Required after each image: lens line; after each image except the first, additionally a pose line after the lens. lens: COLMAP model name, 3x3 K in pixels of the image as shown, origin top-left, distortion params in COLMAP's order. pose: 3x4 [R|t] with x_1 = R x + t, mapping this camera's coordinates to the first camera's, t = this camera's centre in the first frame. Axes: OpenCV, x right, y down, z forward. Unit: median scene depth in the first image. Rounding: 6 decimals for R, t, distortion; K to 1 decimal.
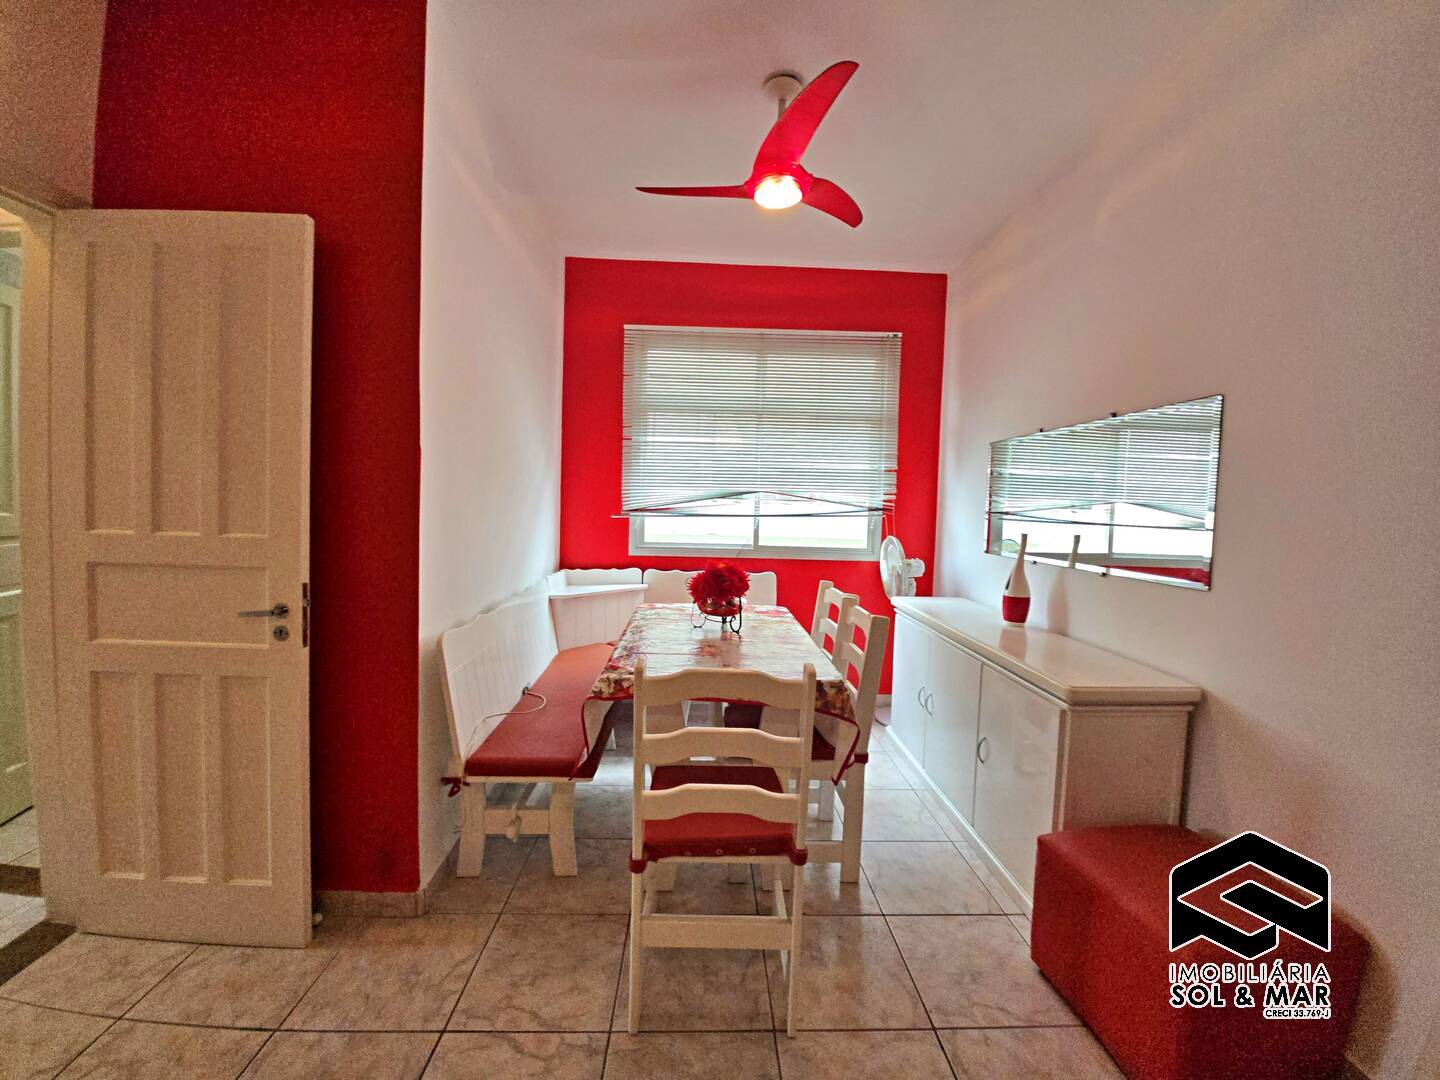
lens RADIAL K [[568.7, 0, 720.8], [0, 568.7, 533.3], [0, 0, 1]] dist [-0.008405, -0.004690]
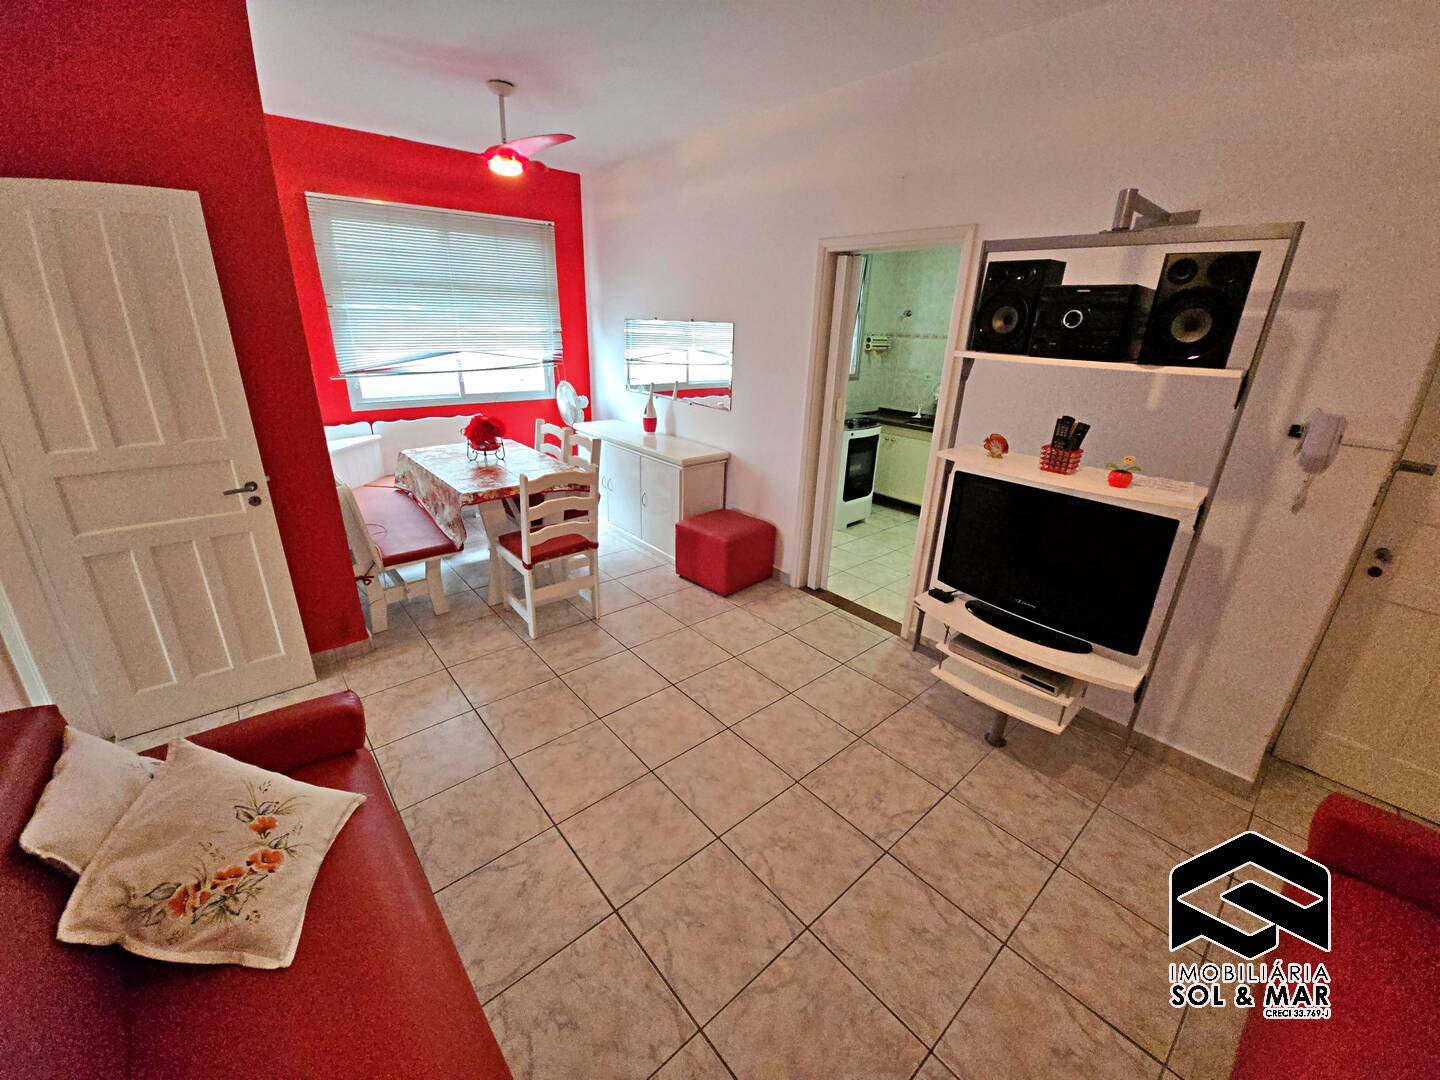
lens RADIAL K [[568.7, 0, 717.4], [0, 568.7, 526.5], [0, 0, 1]] dist [-0.008405, -0.004690]
pose [[0.780036, -0.215124, 0.587593, -0.471120], [0.022197, 0.947967, 0.317595, -0.136304], [-0.625341, -0.234692, 0.744223, -0.590681]]
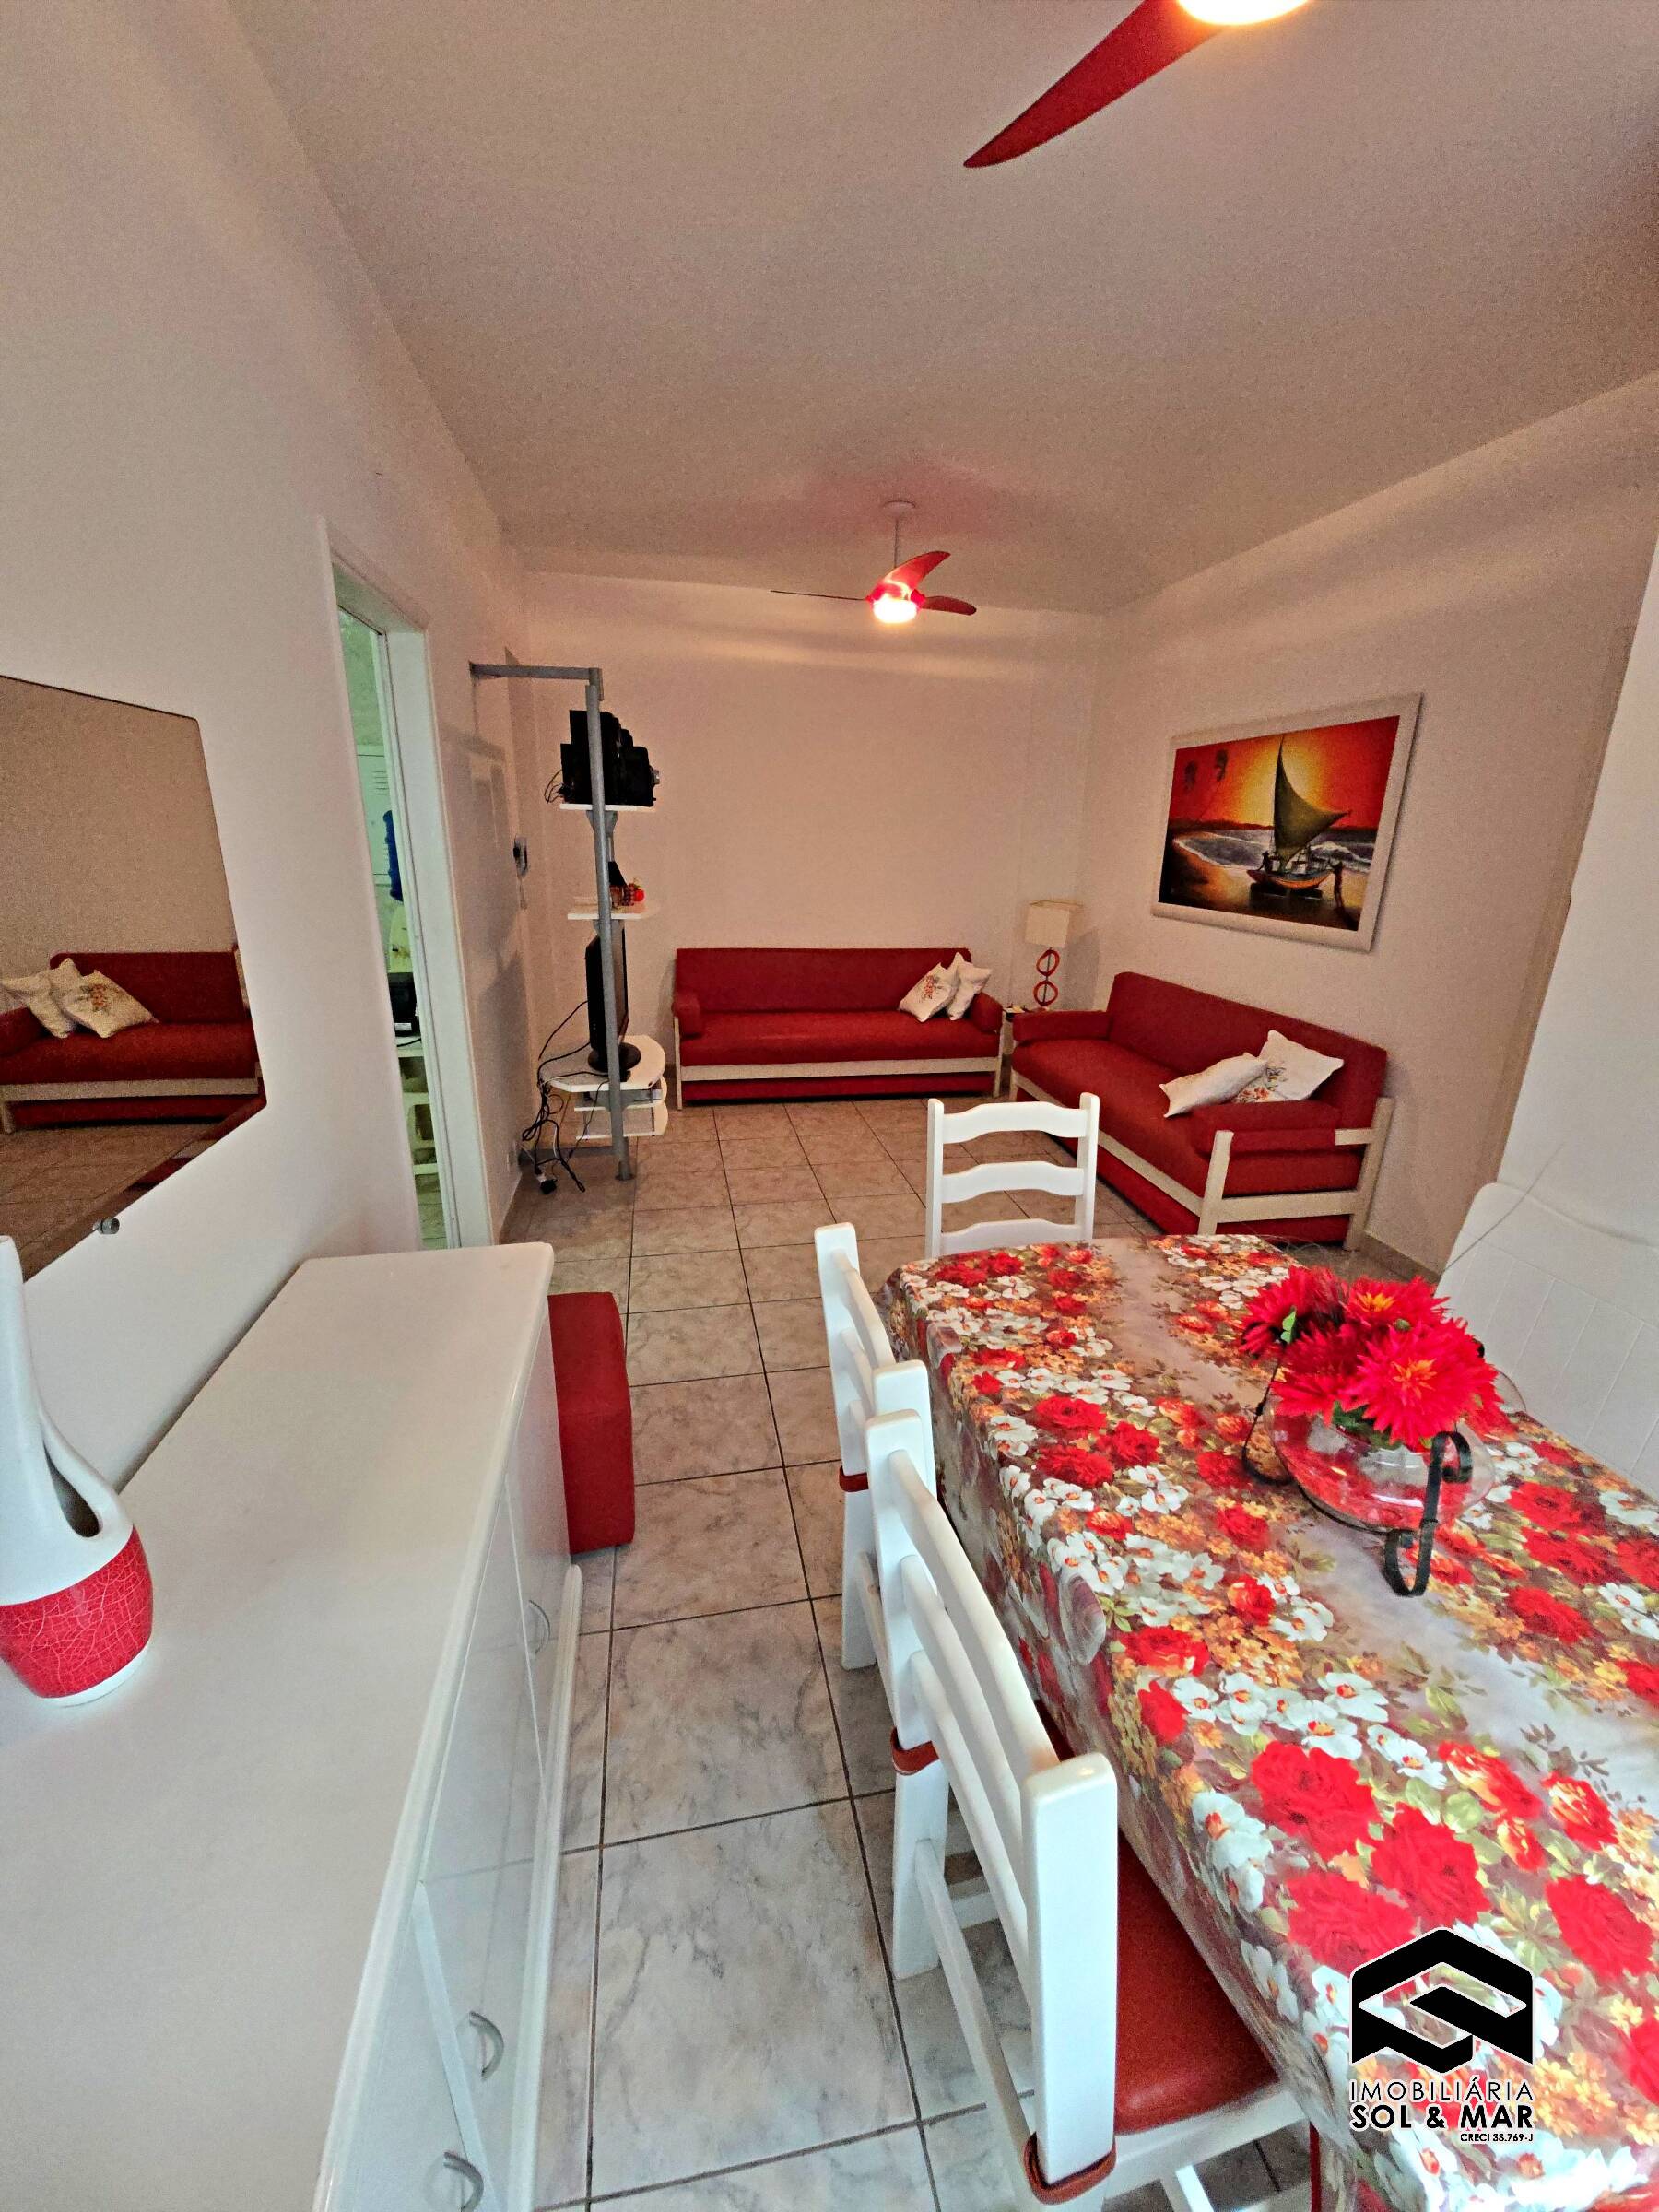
lens RADIAL K [[873.6, 0, 827.0], [0, 873.6, 1116.8], [0, 0, 1]] dist [-0.008405, -0.004690]
pose [[-0.987027, 0.002958, -0.160529, 0.323897], [-0.055538, 0.931818, 0.358650, -0.156538], [0.150645, 0.362913, -0.919565, 1.303204]]
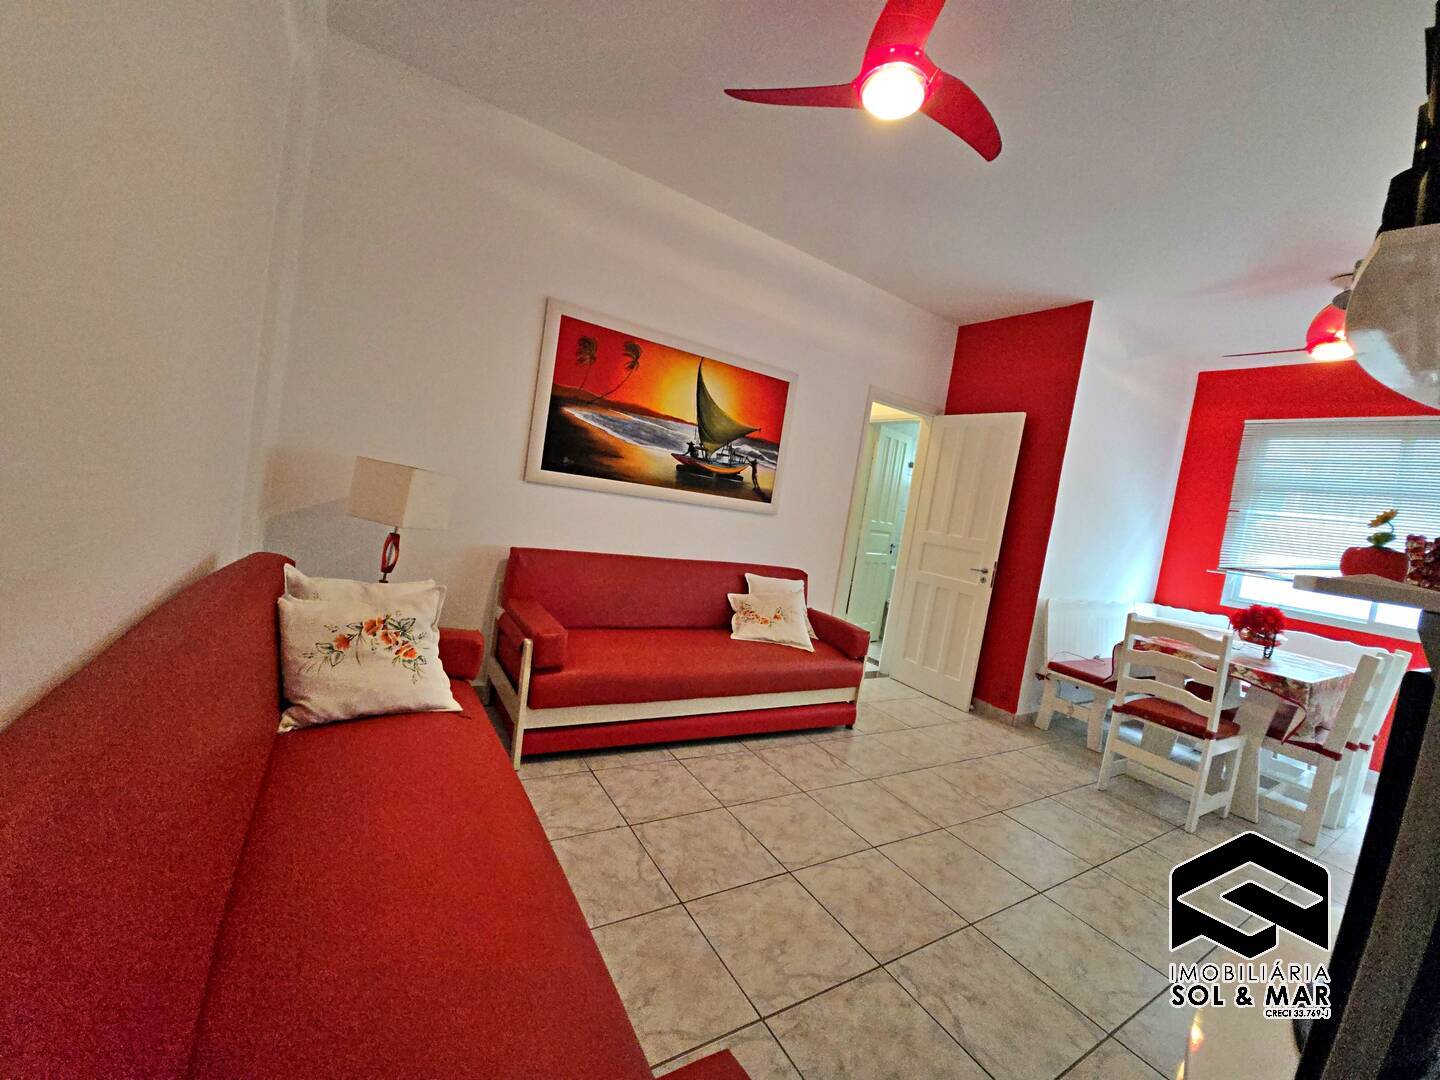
lens RADIAL K [[568.7, 0, 732.4], [0, 568.7, 528.3], [0, 0, 1]] dist [-0.008405, -0.004690]
pose [[0.508733, 0.093964, -0.855781, 0.491572], [-0.181609, 0.983371, 0.000013, 0.100914], [0.841552, 0.155411, 0.517338, -0.799140]]
